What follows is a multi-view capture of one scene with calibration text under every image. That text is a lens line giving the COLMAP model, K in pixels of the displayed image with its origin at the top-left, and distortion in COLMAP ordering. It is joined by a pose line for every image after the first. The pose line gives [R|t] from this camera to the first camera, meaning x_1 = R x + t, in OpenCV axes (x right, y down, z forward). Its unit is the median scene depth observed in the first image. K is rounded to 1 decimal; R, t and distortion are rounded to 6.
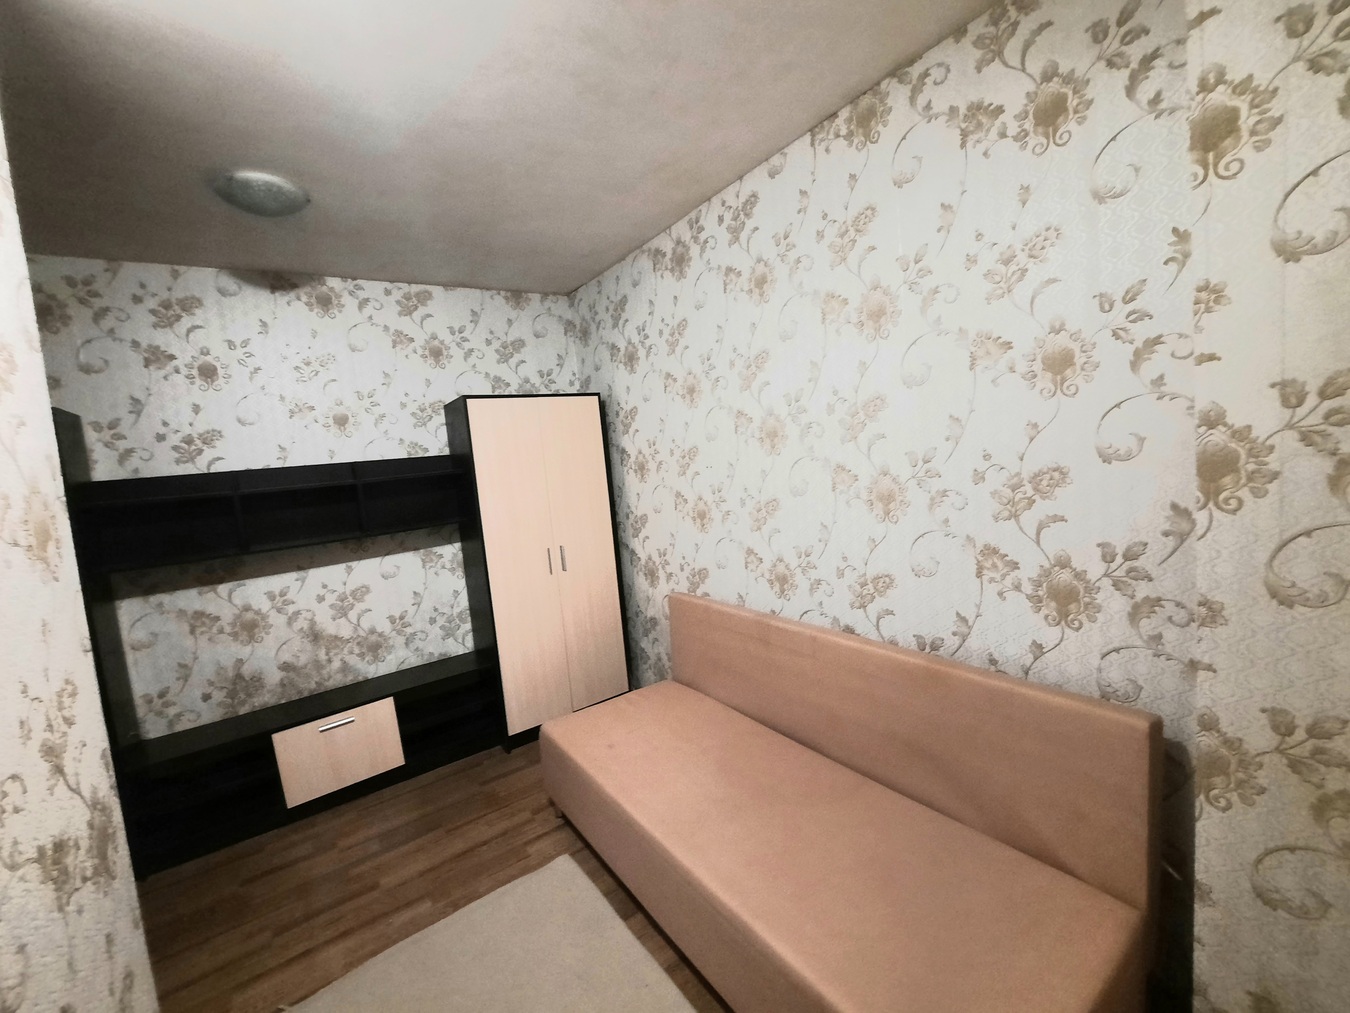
lens RADIAL K [[546.5, 0, 665.9], [0, 546.5, 509.6], [0, 0, 1]] dist [-0.010103, -0.001383]
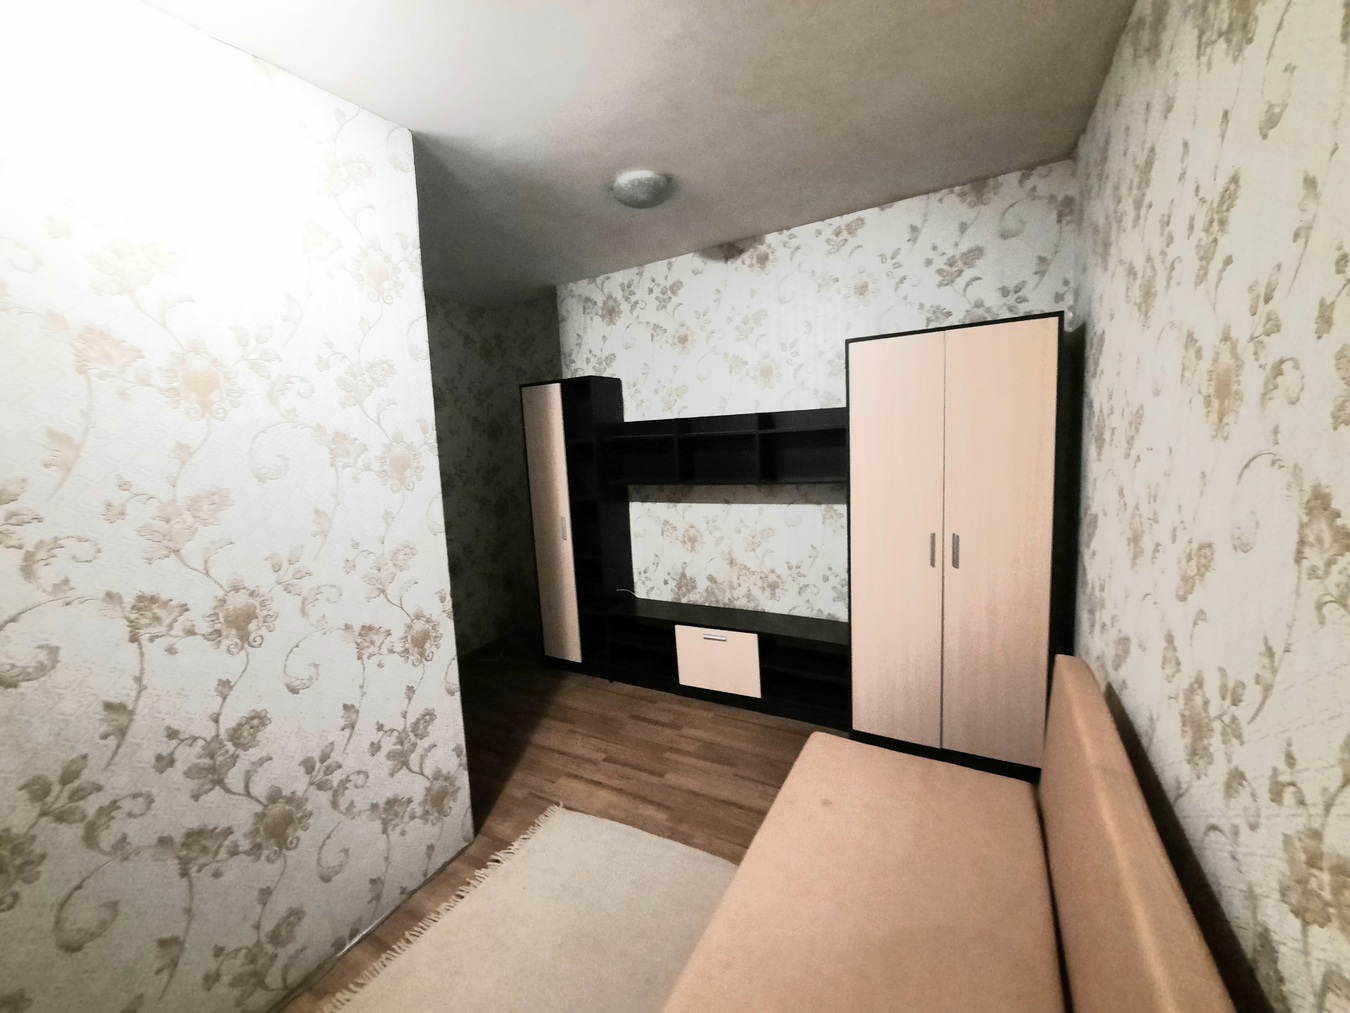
lens RADIAL K [[546.5, 0, 671.4], [0, 546.5, 504.9], [0, 0, 1]] dist [-0.010103, -0.001383]
pose [[0.425625, 0.181815, -0.886446, 0.329154], [-0.076725, 0.983330, 0.164848, -0.072251], [0.901641, -0.002151, 0.432479, 0.375233]]
